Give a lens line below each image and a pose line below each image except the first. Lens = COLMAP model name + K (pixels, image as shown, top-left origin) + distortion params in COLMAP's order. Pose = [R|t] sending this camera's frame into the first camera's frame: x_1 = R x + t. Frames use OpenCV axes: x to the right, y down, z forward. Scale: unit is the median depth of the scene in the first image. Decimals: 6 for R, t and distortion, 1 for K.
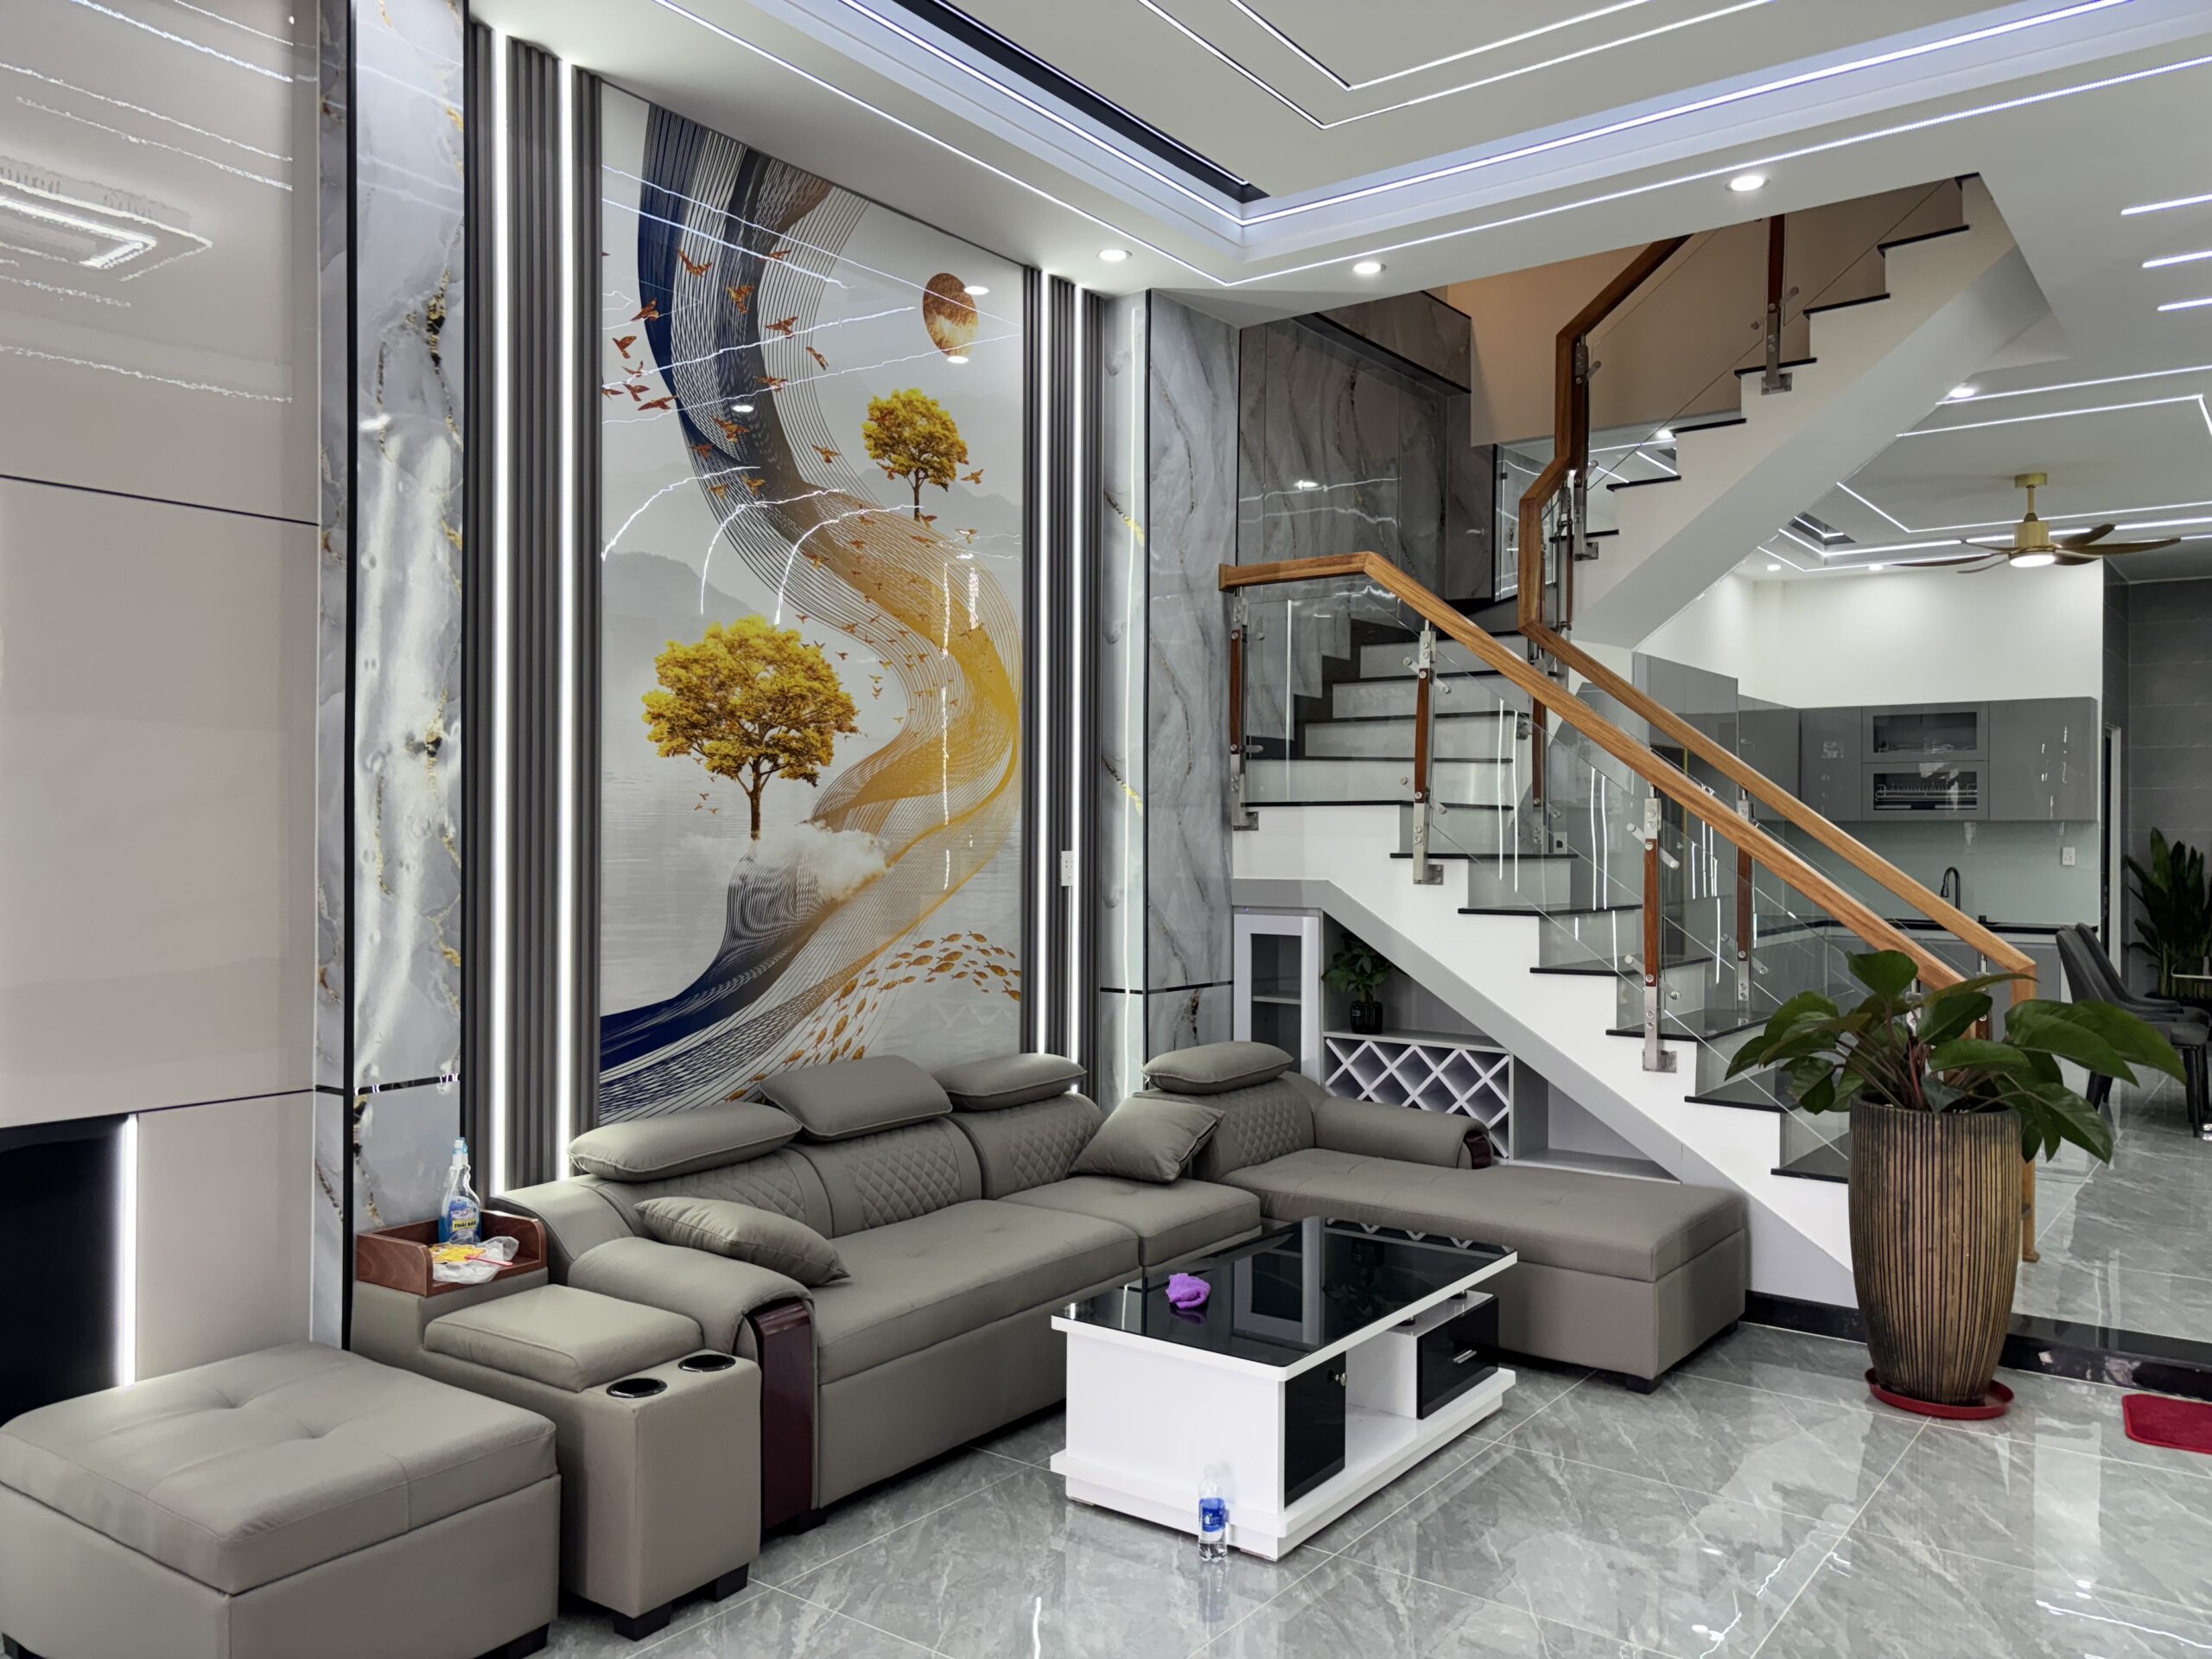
lens RADIAL K [[1674.4, 0, 1167.6], [0, 1674.4, 835.5], [0, 0, 1]] dist [0.146485, -0.228165]
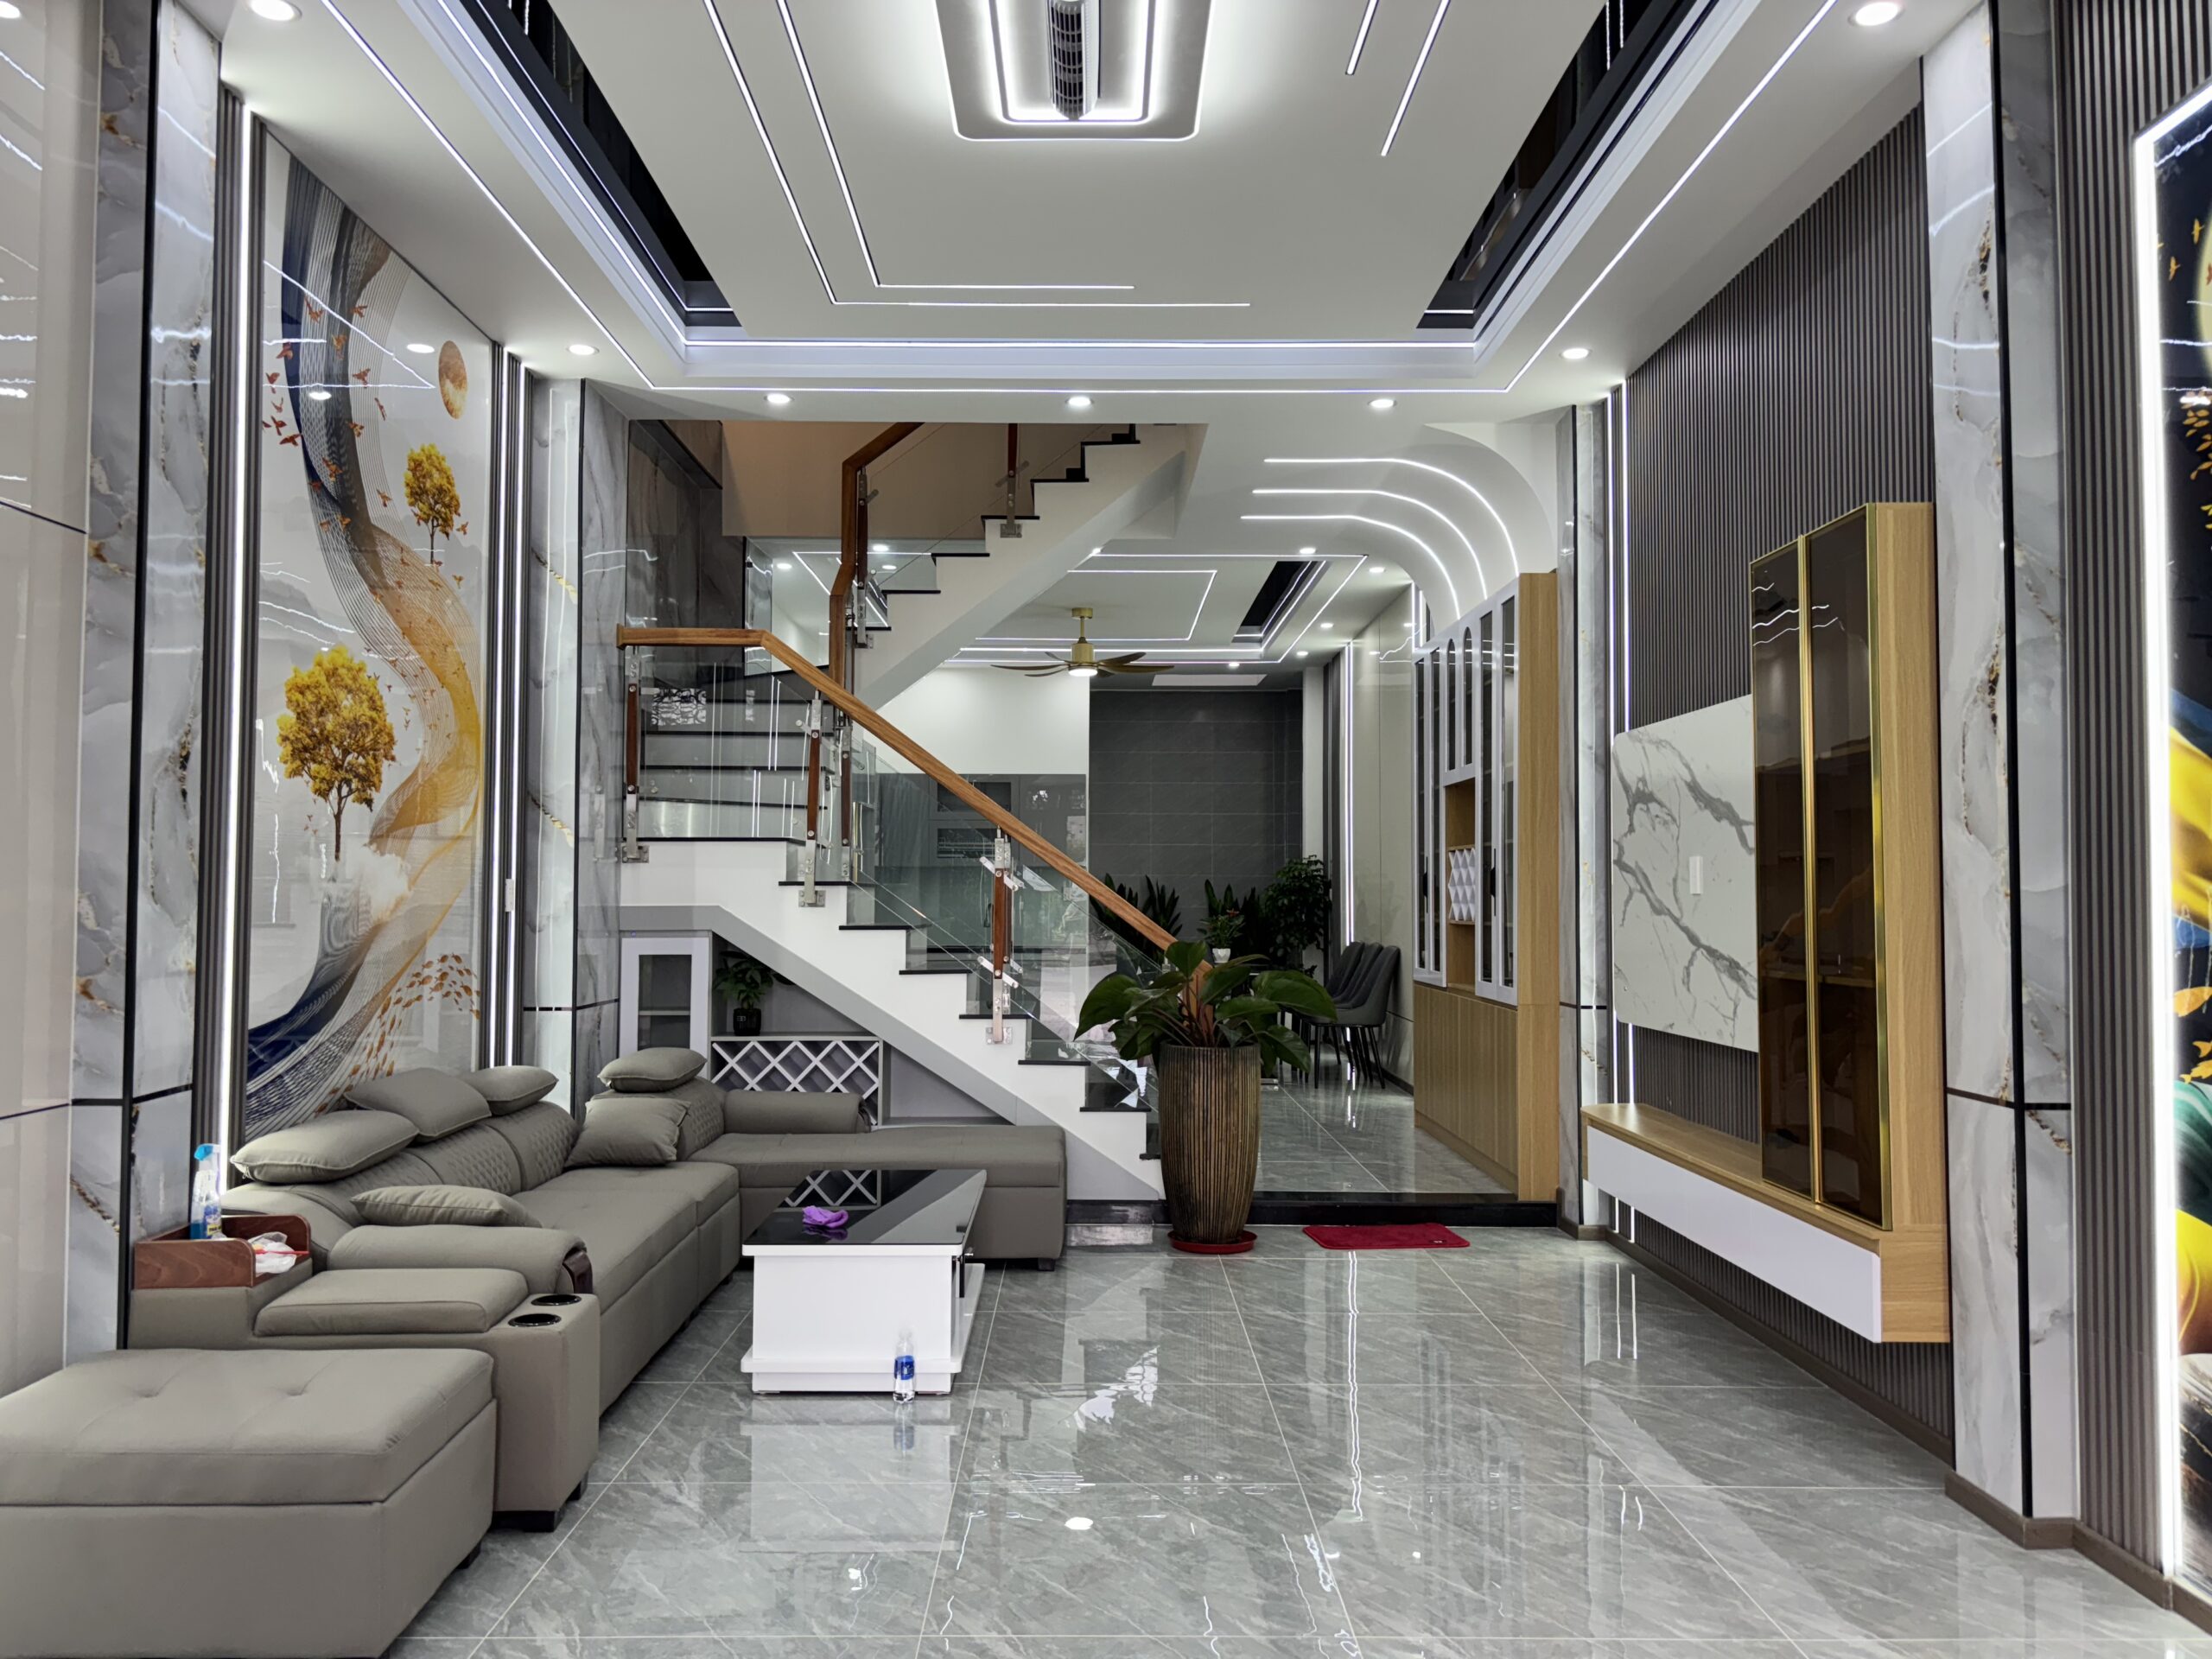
lens RADIAL K [[1671.0, 0, 1106.0], [0, 1671.0, 829.5], [0, 0, 1]] dist [0.102991, 0.001651]
pose [[0.807378, 0.019168, 0.589723, -0.444695], [0.003950, 0.999274, -0.037887, 0.022965], [-0.590021, 0.032919, 0.806716, -0.115859]]
